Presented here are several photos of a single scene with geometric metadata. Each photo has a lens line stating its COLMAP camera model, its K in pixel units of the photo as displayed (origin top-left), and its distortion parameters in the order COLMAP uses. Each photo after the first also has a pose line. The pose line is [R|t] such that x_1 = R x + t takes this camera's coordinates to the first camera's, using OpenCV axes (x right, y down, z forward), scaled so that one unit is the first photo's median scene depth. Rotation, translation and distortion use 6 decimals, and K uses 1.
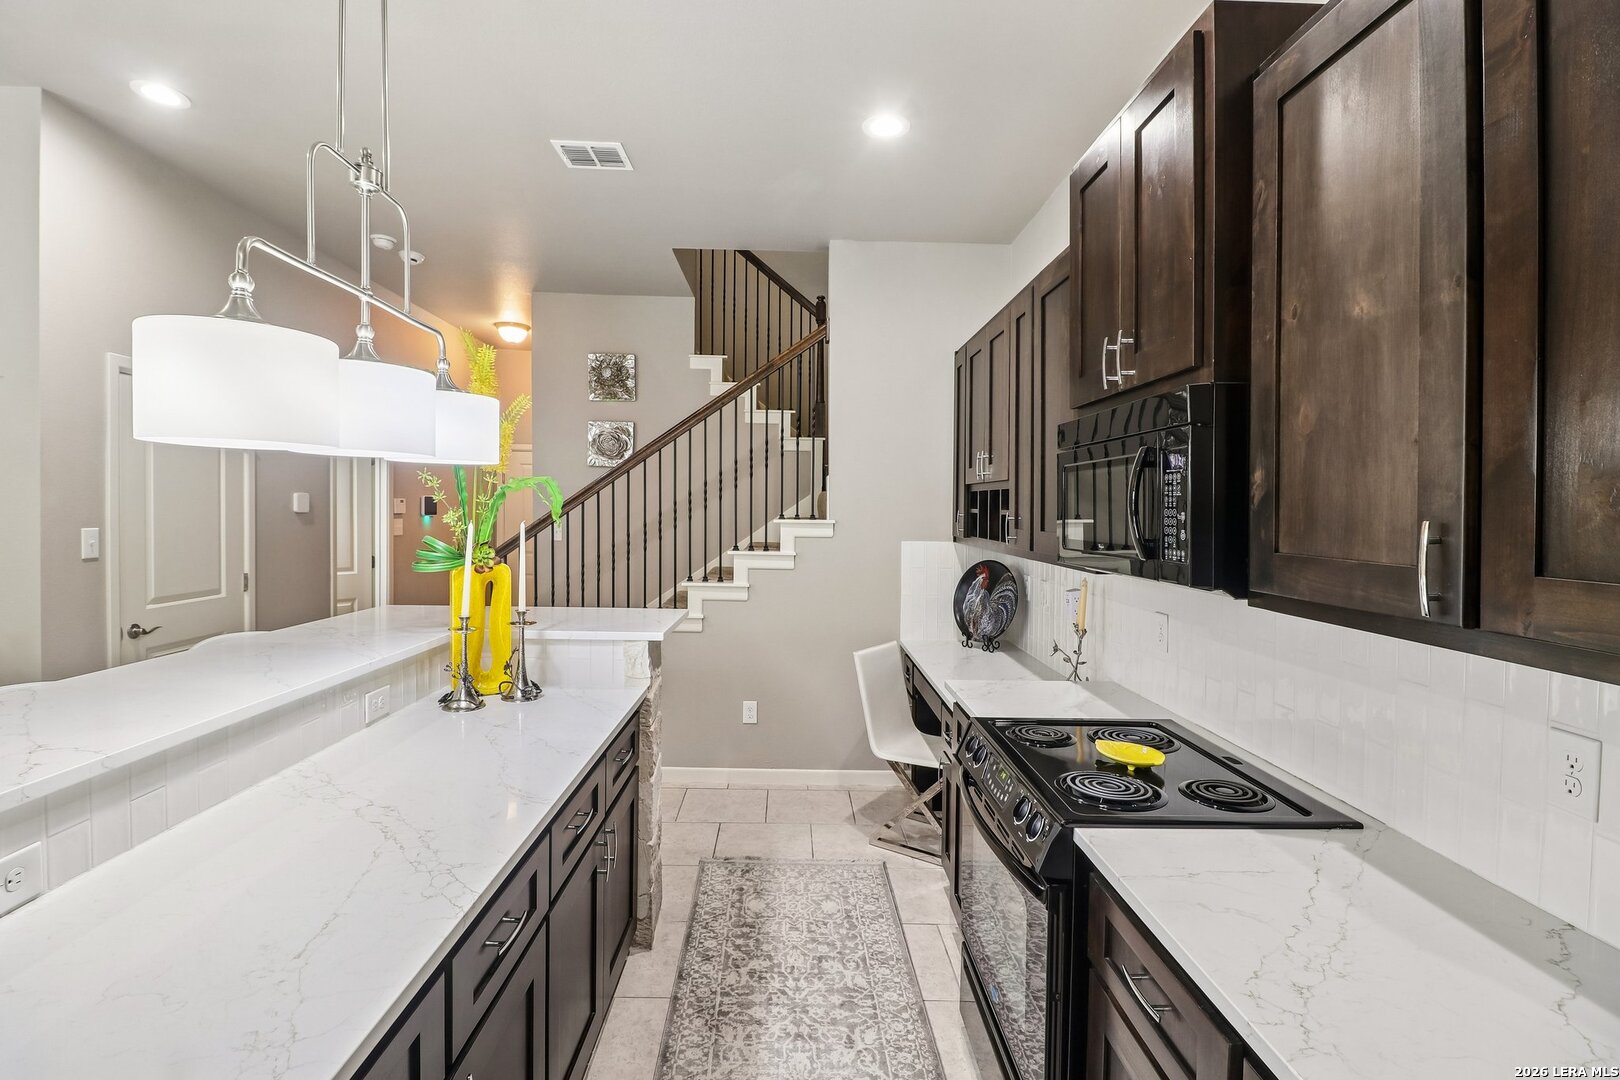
lens RADIAL K [[756.9, 0, 804.0], [0, 756.9, 528.5], [0, 0, 1]] dist [0.017676, 0.002723]
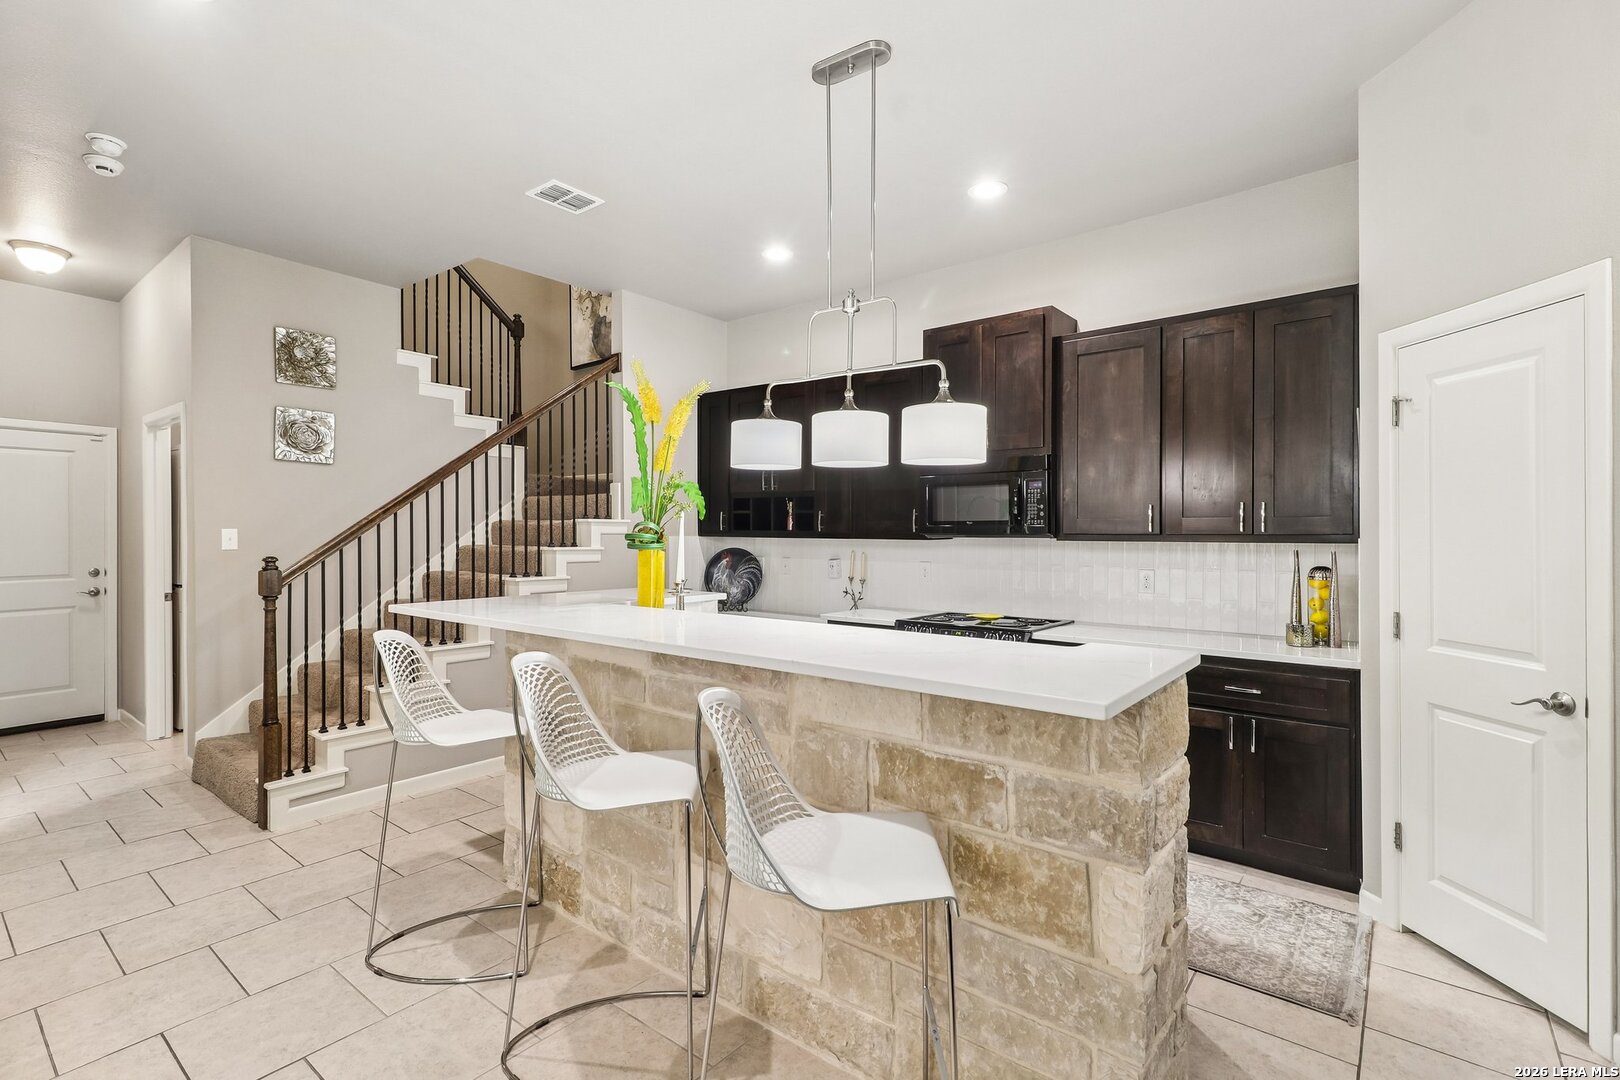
lens RADIAL K [[756.9, 0, 801.2], [0, 756.9, 548.3], [0, 0, 1]] dist [0.017676, 0.002723]
pose [[0.655493, -0.021127, 0.754906, -0.693347], [0.020572, 0.999737, 0.010117, 0.029101], [-0.754921, 0.008898, 0.655755, -0.017578]]
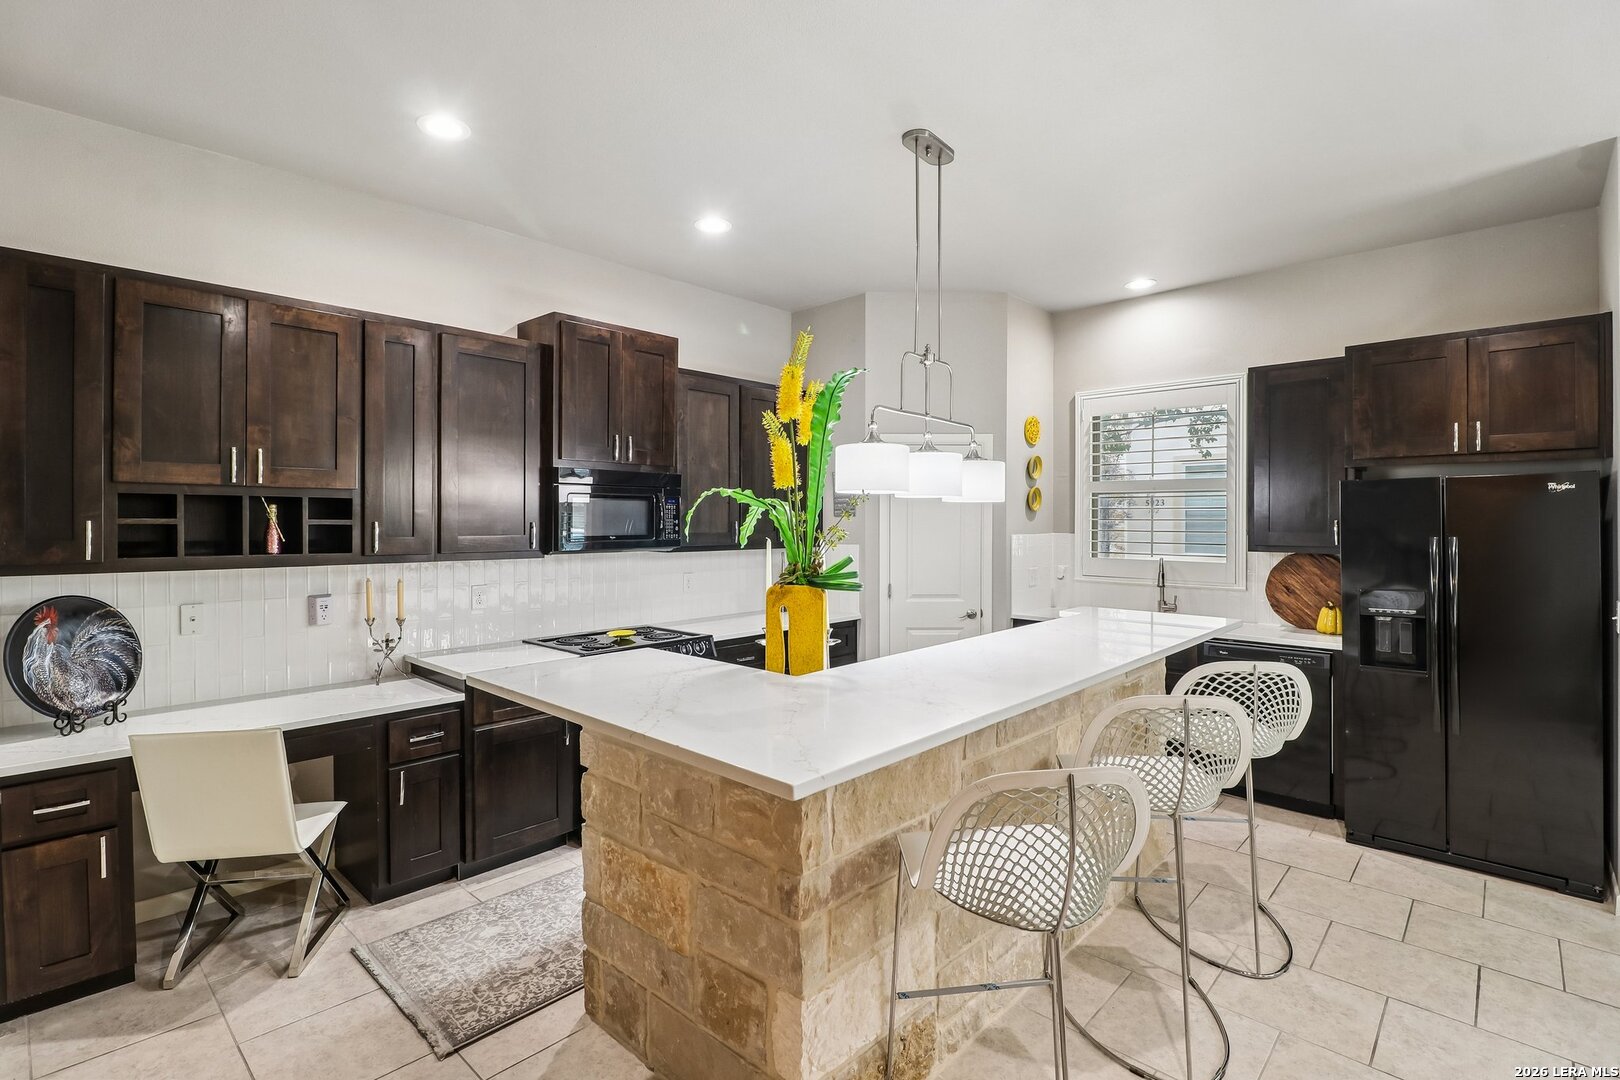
lens RADIAL K [[756.9, 0, 800.0], [0, 756.9, 527.6], [0, 0, 1]] dist [0.017676, 0.002723]
pose [[-0.700901, -0.007694, 0.713217, -0.630952], [0.016226, 0.999511, 0.026728, -0.021647], [-0.713074, 0.030306, -0.700433, 0.930668]]
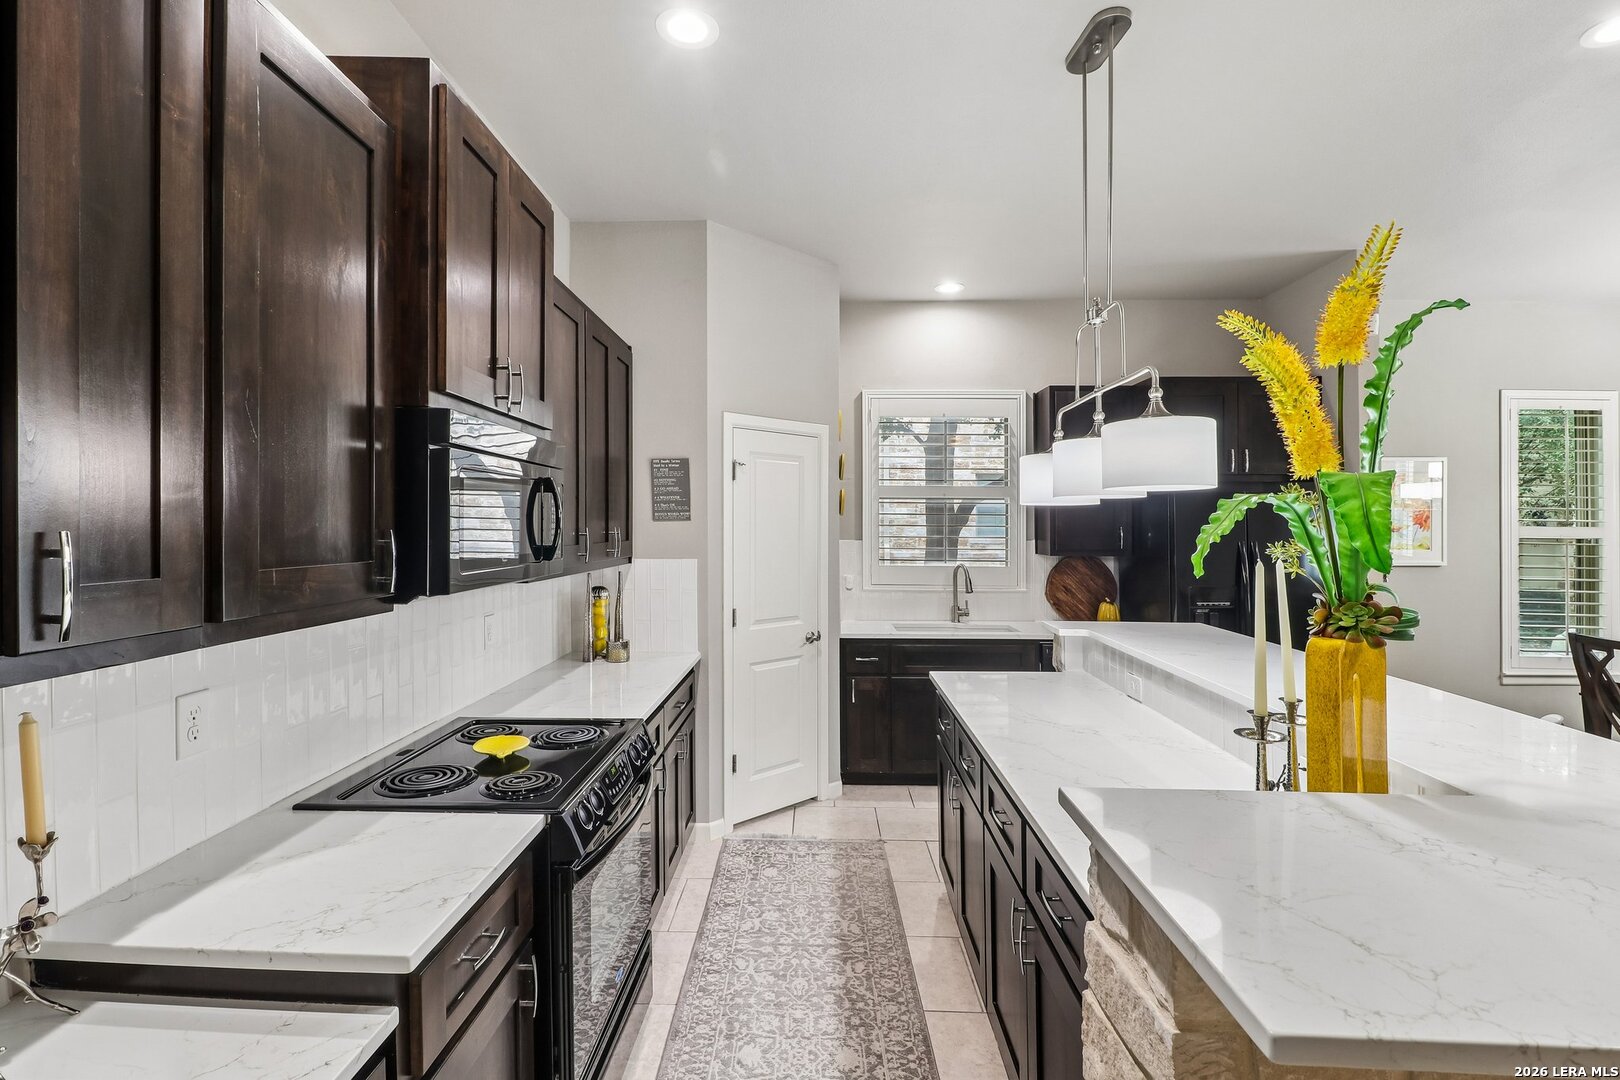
lens RADIAL K [[756.9, 0, 795.6], [0, 756.9, 527.6], [0, 0, 1]] dist [0.017676, 0.002723]
pose [[-0.998353, -0.005549, 0.057104, -0.027154], [-0.004040, 0.999641, 0.026504, -0.020868], [-0.057231, 0.026230, -0.998016, 0.903175]]
